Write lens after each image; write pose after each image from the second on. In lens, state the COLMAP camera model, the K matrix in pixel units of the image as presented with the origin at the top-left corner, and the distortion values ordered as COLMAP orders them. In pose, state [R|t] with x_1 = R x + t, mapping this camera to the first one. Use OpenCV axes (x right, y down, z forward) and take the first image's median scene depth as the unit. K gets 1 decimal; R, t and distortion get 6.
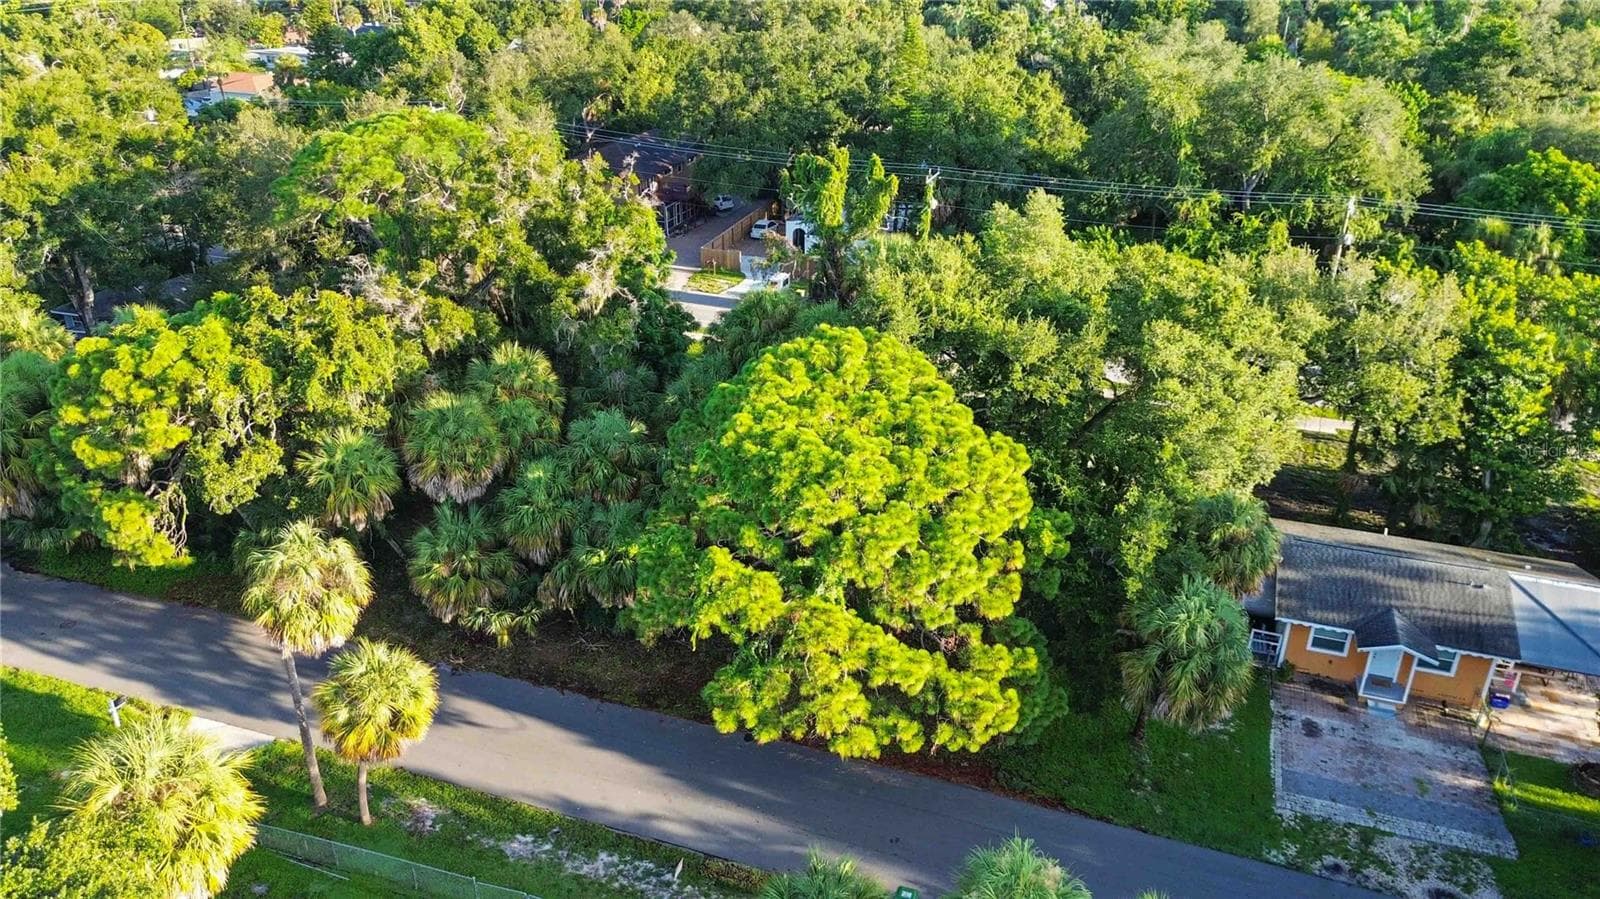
lens RADIAL K [[1136.5, 0, 795.7], [0, 1136.5, 447.5], [0, 0, 1]] dist [0.065828, -0.058538]
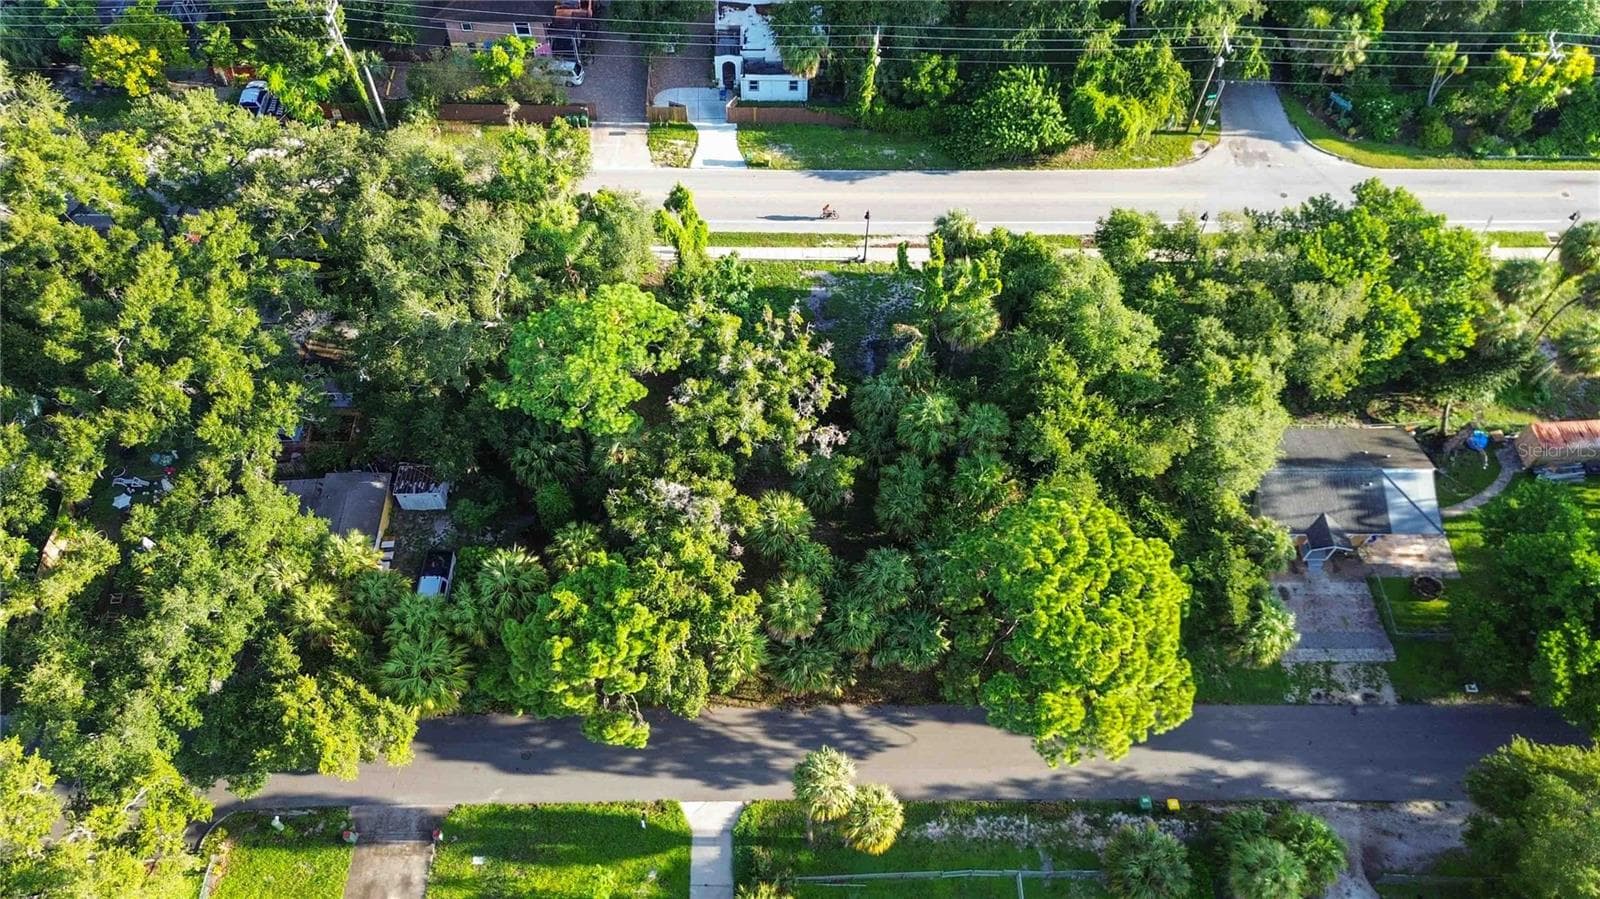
lens RADIAL K [[1136.5, 0, 795.7], [0, 1136.5, 447.5], [0, 0, 1]] dist [0.065828, -0.058538]
pose [[0.940786, -0.276565, 0.196046, -0.560938], [0.138365, 0.841205, 0.522713, -1.005742], [-0.309479, -0.464635, 0.829661, -0.130420]]
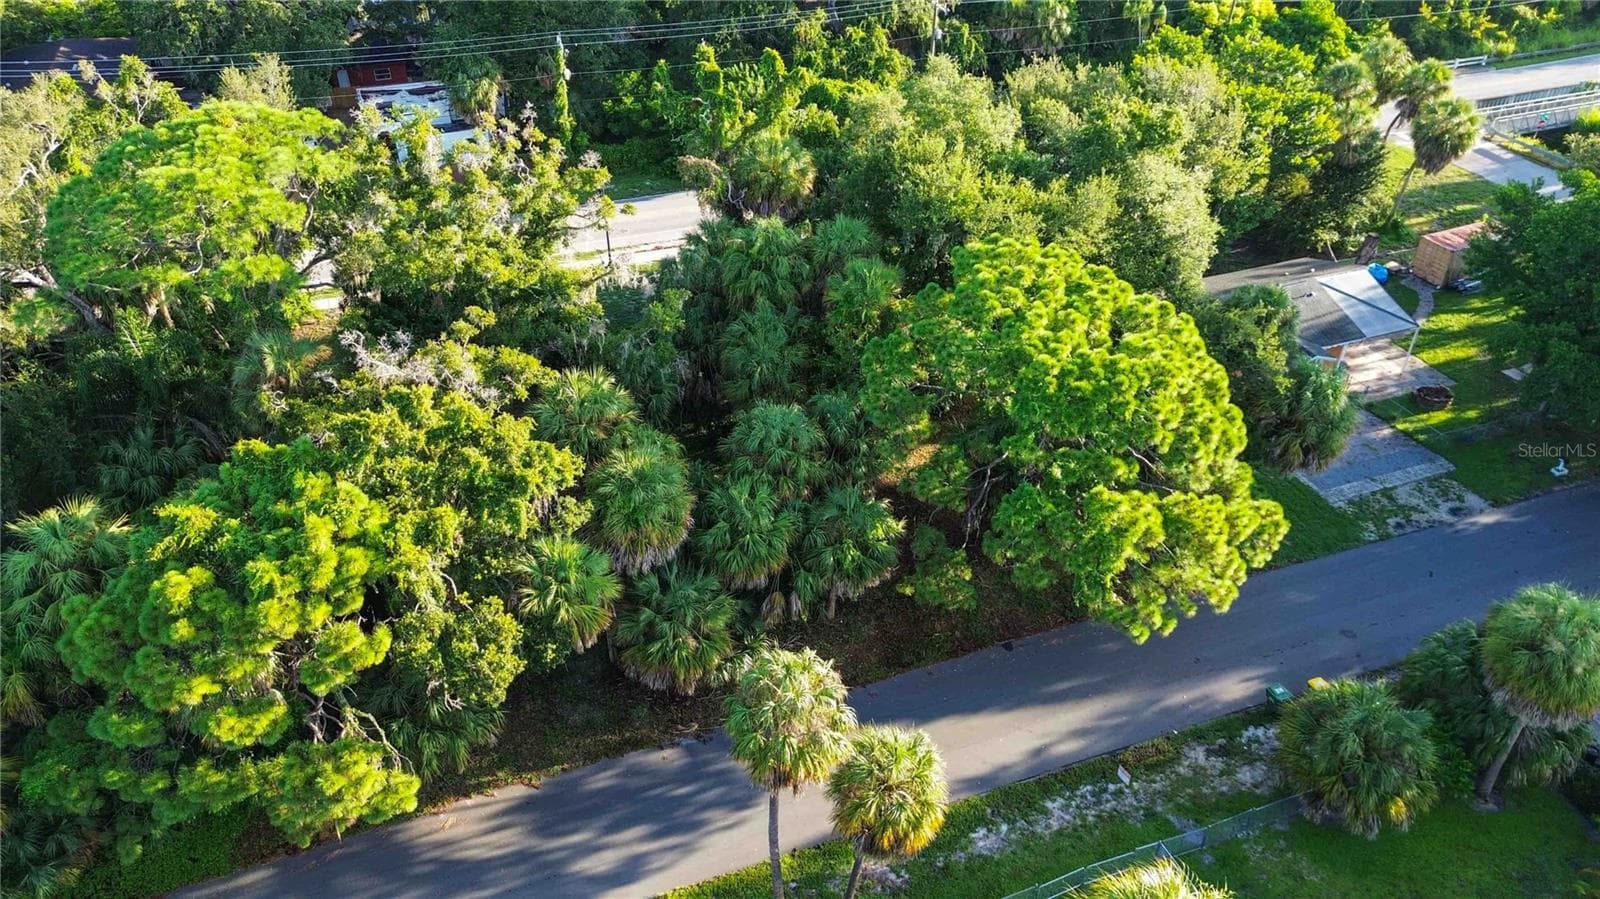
lens RADIAL K [[1130.4, 0, 794.8], [0, 1130.4, 449.6], [0, 0, 1]] dist [0.084981, -0.099577]
pose [[0.770528, -0.375627, 0.514968, -0.668137], [0.282774, 0.925500, 0.251971, -0.234666], [-0.571250, -0.048531, 0.819340, 0.267091]]
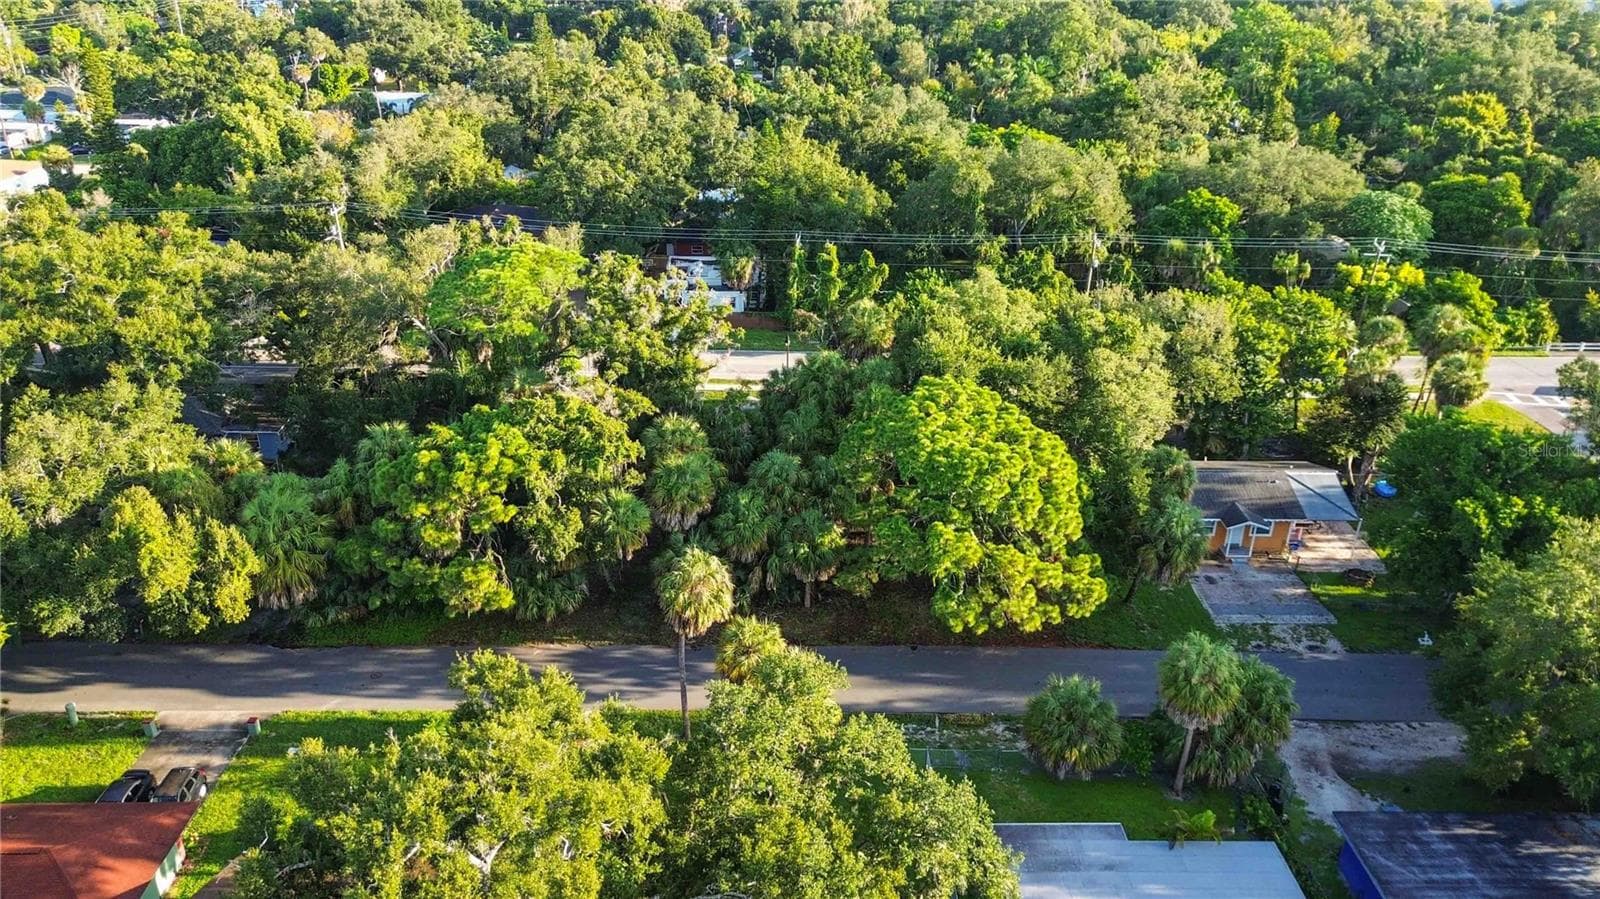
lens RADIAL K [[1130.4, 0, 794.8], [0, 1130.4, 449.6], [0, 0, 1]] dist [0.084981, -0.099577]
pose [[0.940716, -0.140174, 0.308877, -0.632661], [0.139738, 0.989906, 0.023652, -0.070371], [-0.309074, 0.020912, 0.950808, -0.414708]]
